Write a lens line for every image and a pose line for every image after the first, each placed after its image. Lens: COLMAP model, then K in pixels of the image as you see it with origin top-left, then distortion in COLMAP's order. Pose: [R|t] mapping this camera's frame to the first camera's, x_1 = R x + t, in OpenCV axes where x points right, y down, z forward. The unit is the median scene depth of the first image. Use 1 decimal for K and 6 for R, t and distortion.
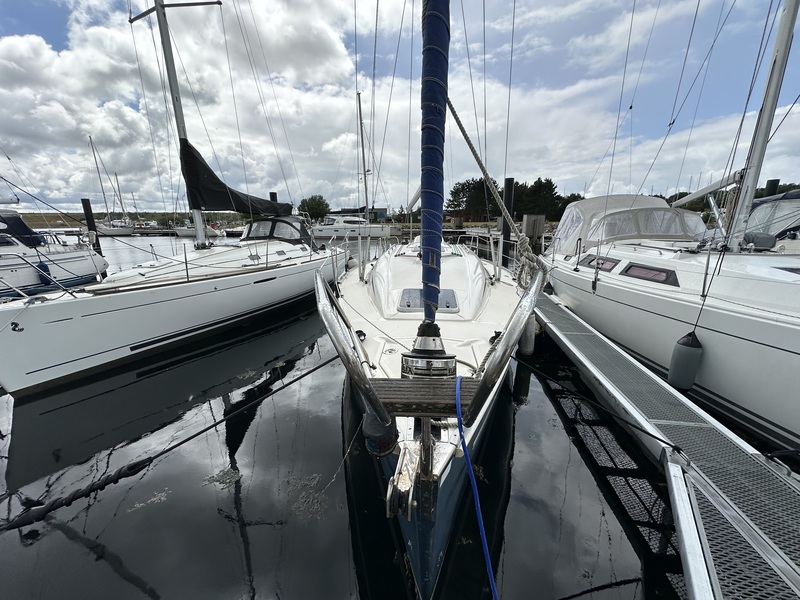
lens RADIAL K [[320.0, 0, 400.0], [0, 320.0, 300.0], [0, 0, 1]] dist [-0.001758, -0.000186]
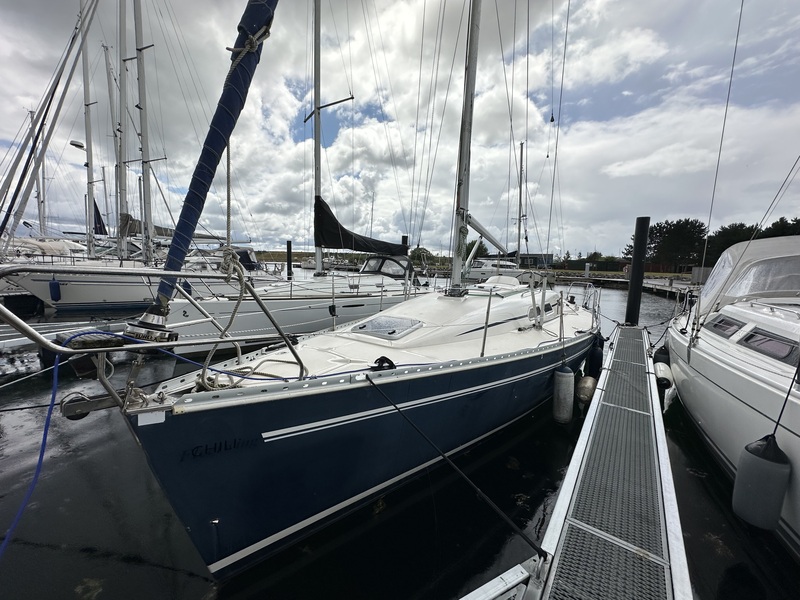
lens RADIAL K [[320.0, 0, 400.0], [0, 320.0, 300.0], [0, 0, 1]] dist [-0.001758, -0.000186]
pose [[0.880295, 0.089192, -0.465967, 0.254303], [-0.150065, 0.984089, -0.095133, 0.003073], [0.450067, 0.153670, 0.879673, 0.030963]]
